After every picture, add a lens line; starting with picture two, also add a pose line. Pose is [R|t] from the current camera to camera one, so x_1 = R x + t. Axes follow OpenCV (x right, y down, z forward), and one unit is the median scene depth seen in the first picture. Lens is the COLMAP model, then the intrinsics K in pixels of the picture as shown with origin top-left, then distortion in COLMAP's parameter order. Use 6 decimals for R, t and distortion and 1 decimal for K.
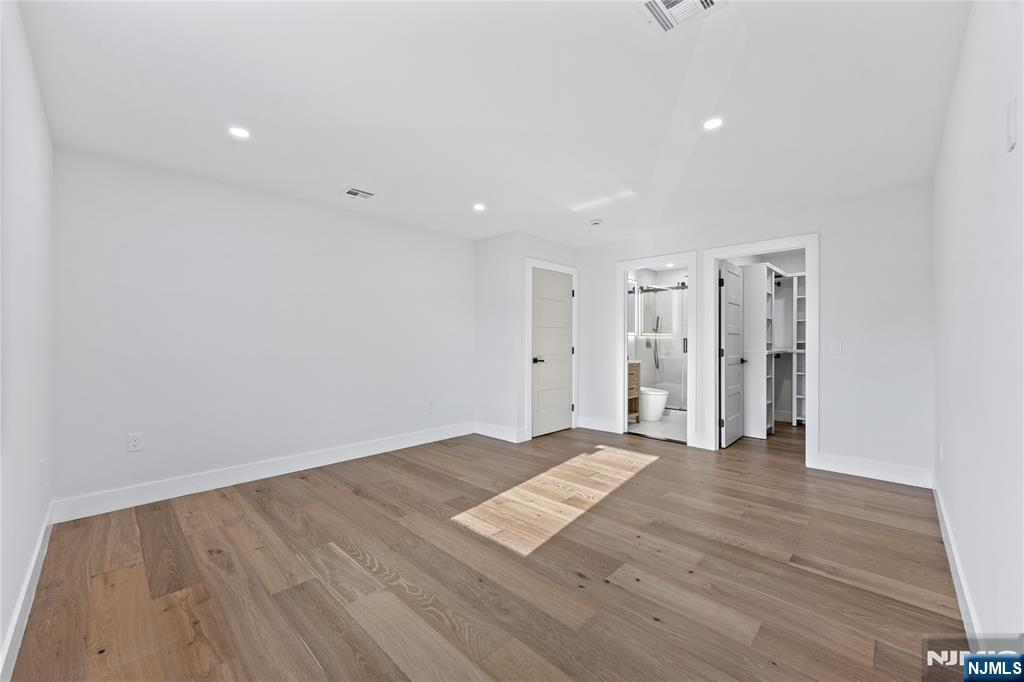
lens RADIAL K [[395.0, 0, 512.3], [0, 395.0, 341.8], [0, 0, 1]] dist [-0.000907, -0.000484]
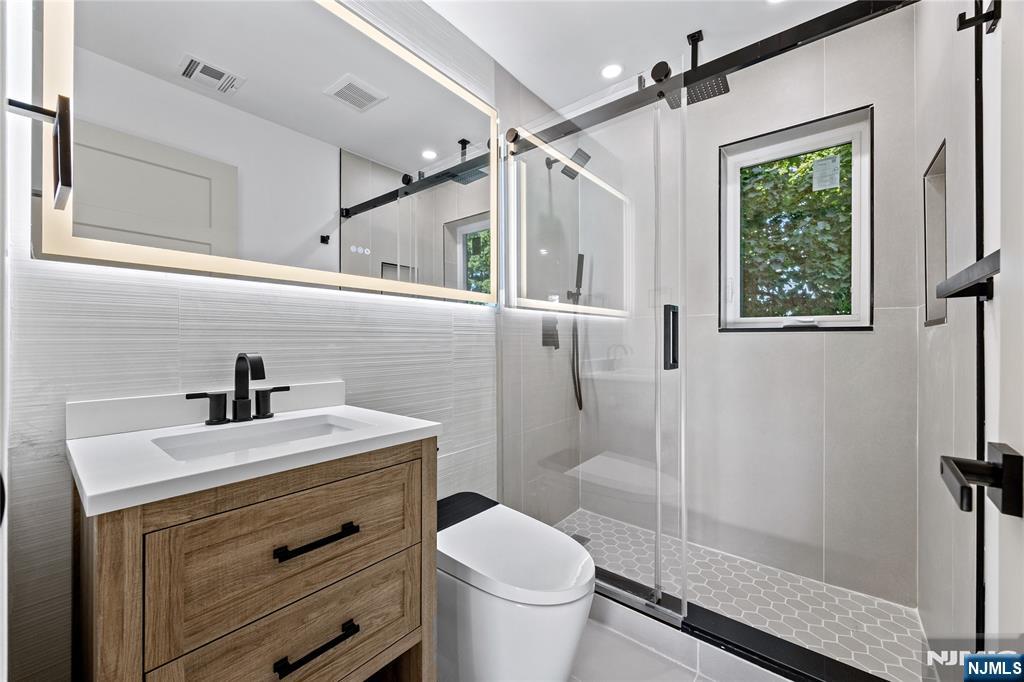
lens RADIAL K [[395.0, 0, 510.9], [0, 395.0, 341.3], [0, 0, 1]] dist [-0.000907, -0.000484]
pose [[0.995243, 0.000806, 0.097421, 0.278747], [-0.000946, 0.999999, 0.001393, 0.009808], [-0.097420, -0.001478, 0.995242, 0.674109]]
